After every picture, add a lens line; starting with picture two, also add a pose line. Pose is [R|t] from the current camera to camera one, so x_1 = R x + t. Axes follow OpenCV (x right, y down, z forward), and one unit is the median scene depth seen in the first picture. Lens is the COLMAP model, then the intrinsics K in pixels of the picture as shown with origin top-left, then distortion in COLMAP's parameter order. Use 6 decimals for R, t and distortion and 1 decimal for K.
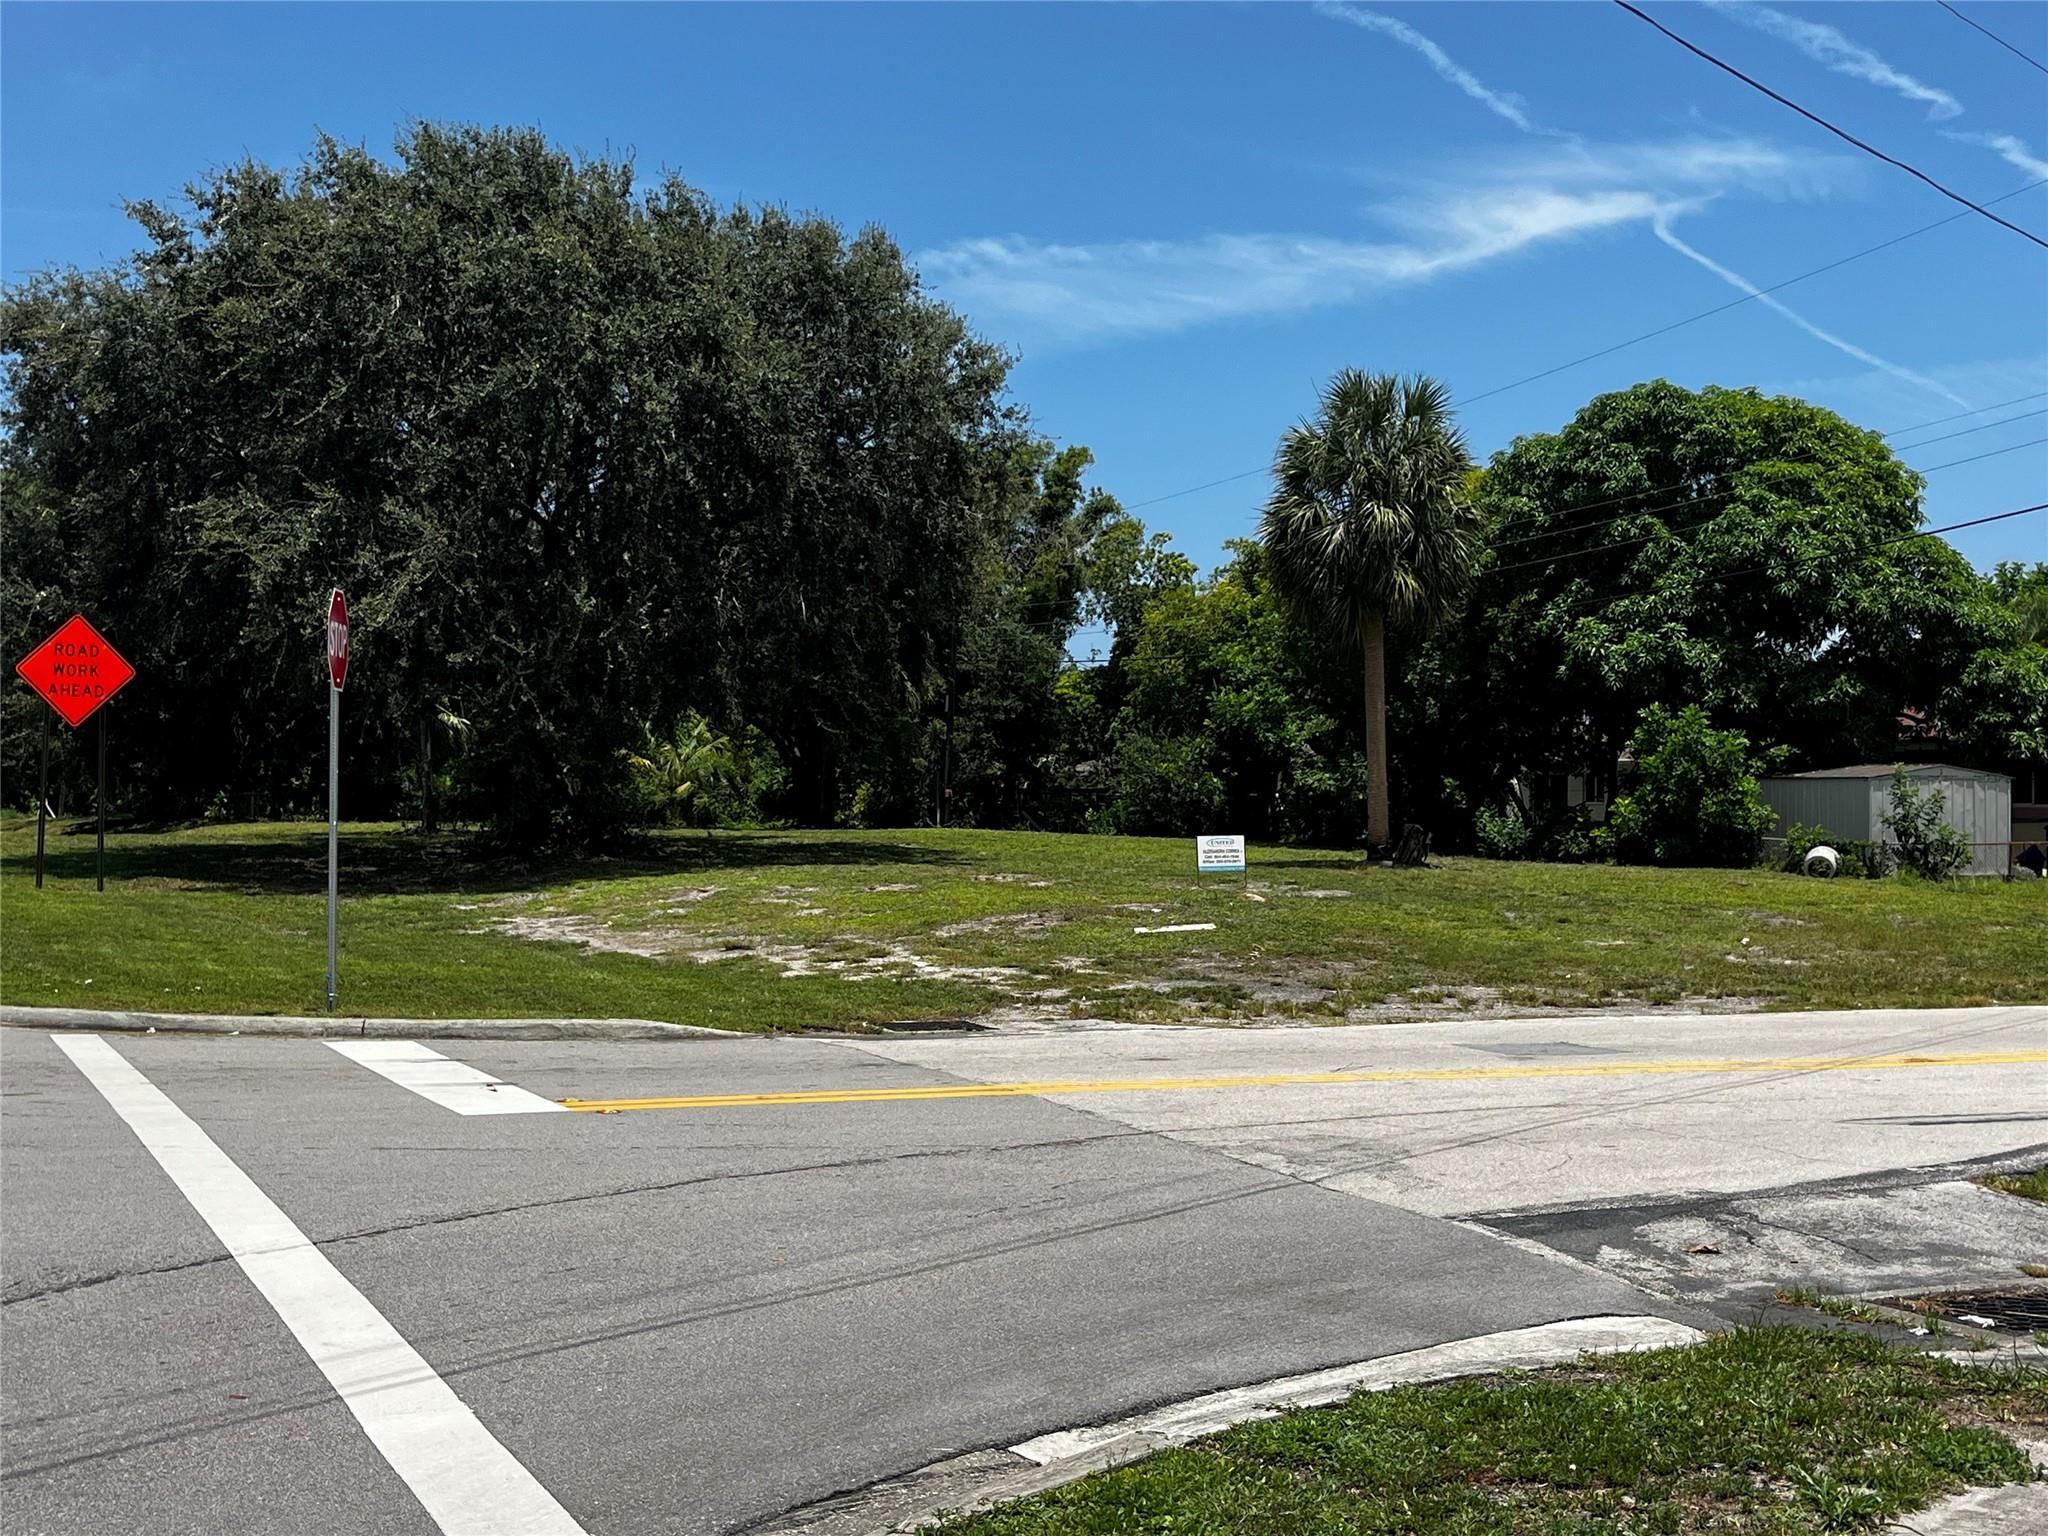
lens RADIAL K [[2466.9, 0, 1009.8], [0, 2466.9, 748.7], [0, 0, 1]] dist [-0.002235, -0.410412]
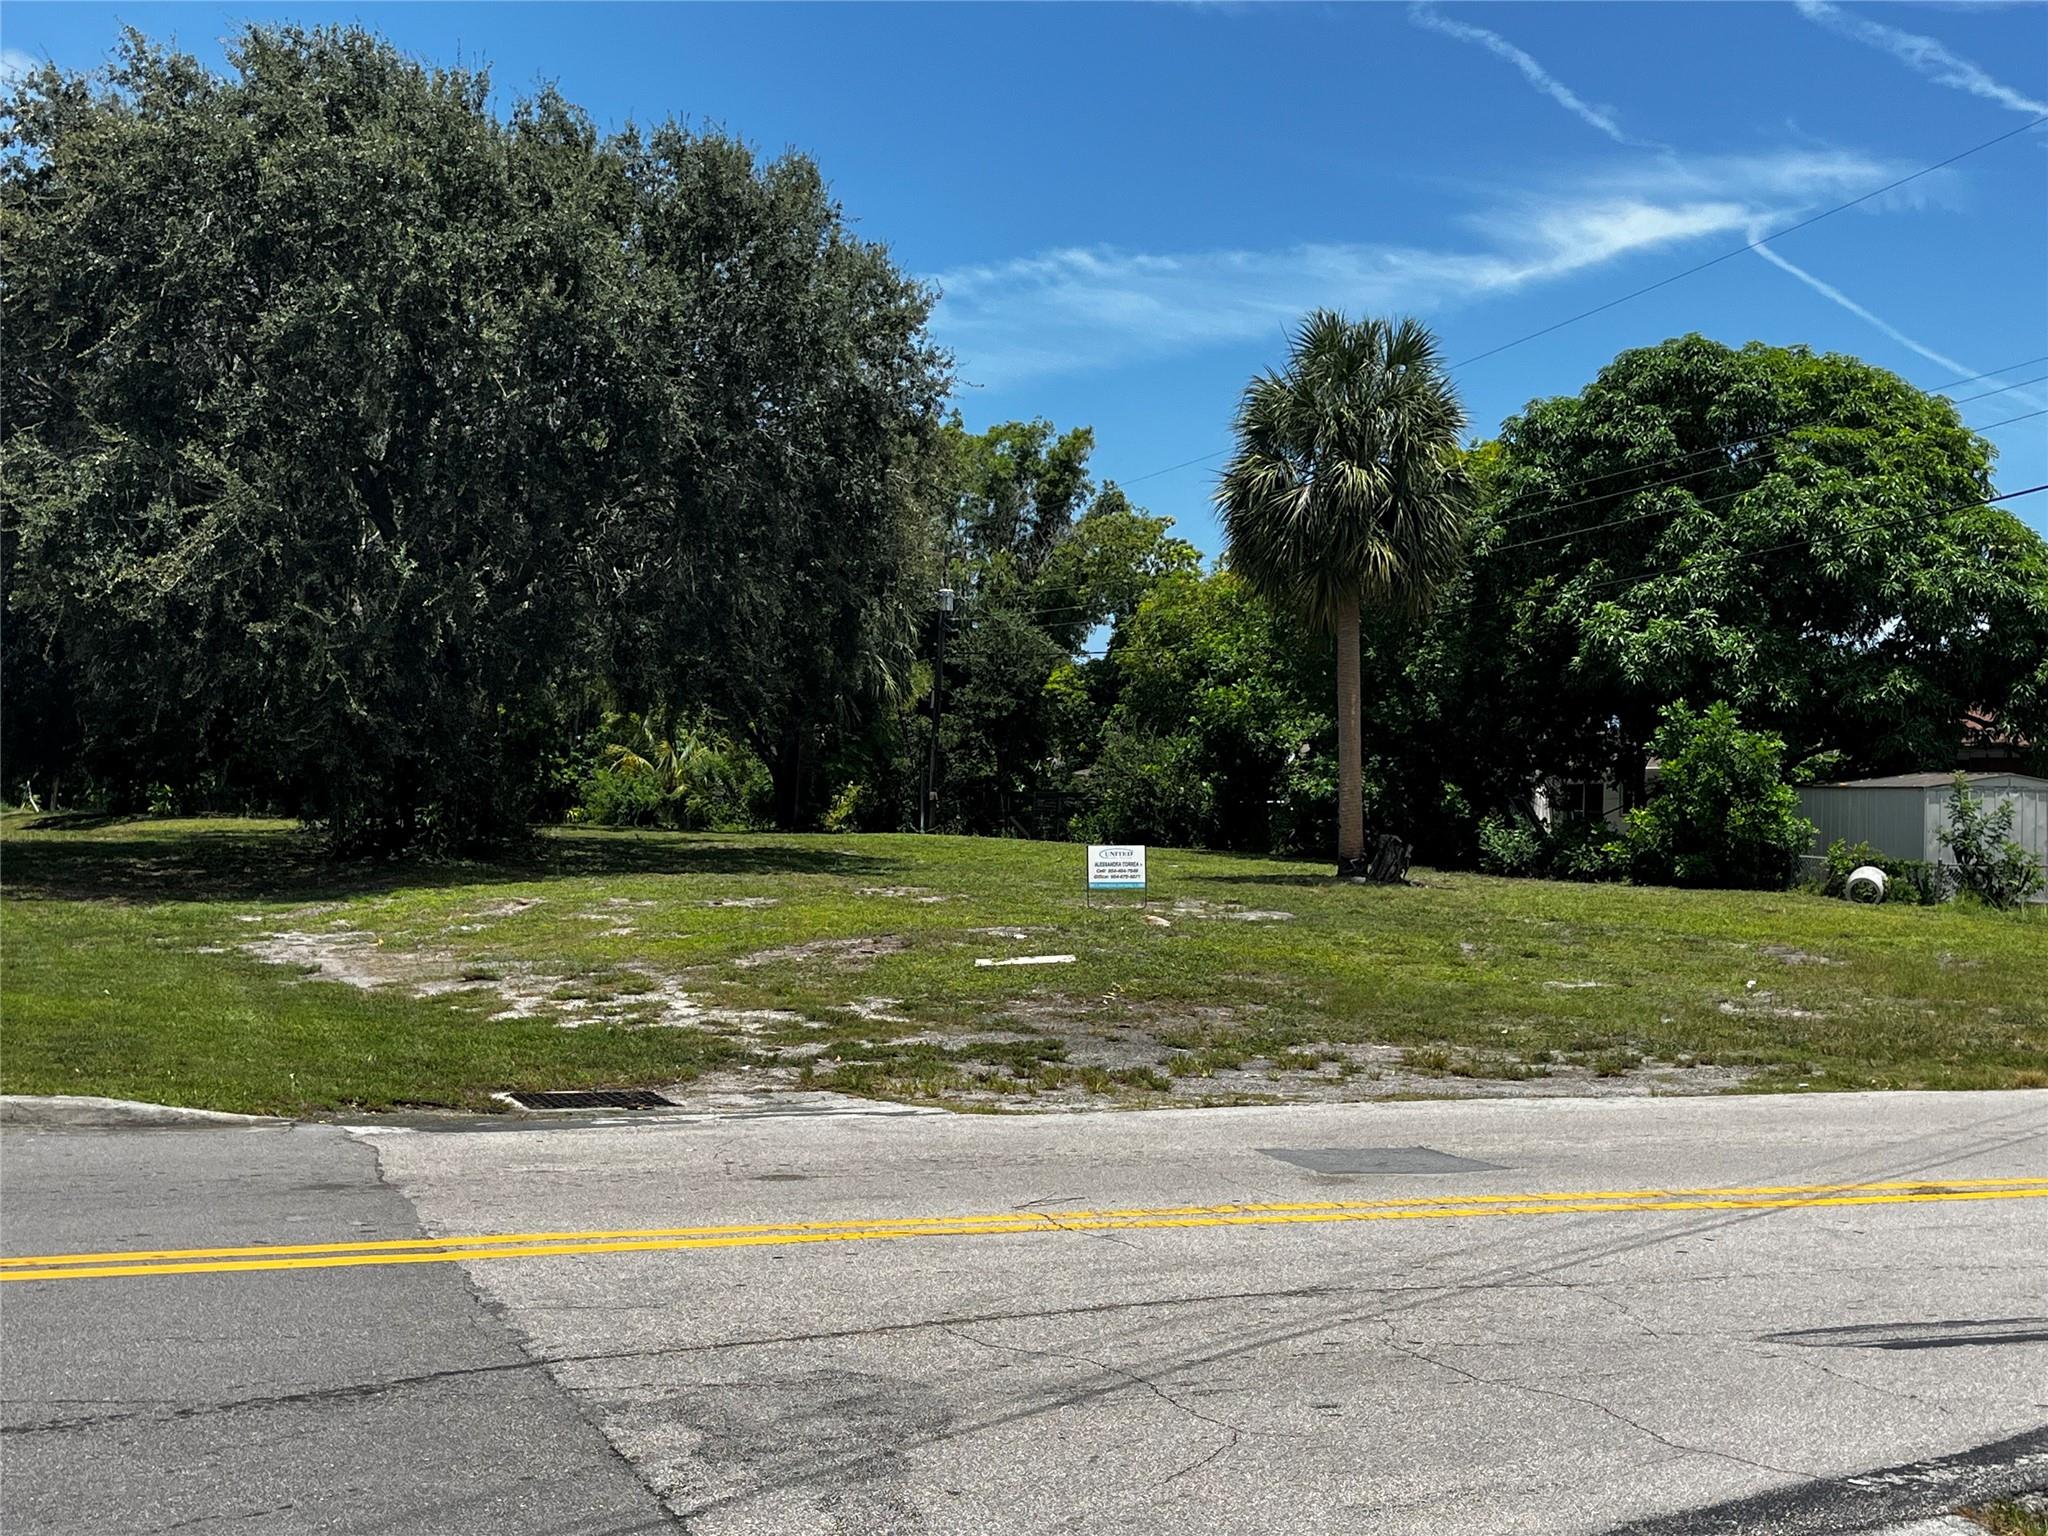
lens RADIAL K [[2455.9, 0, 1024.0], [0, 2455.9, 768.0], [0, 0, 1]] dist [0.015109, -0.346300]
pose [[0.999575, 0.010927, -0.027024, 0.056229], [-0.010789, 0.999928, 0.005275, 0.003769], [0.027080, -0.004982, 0.999621, 0.129378]]
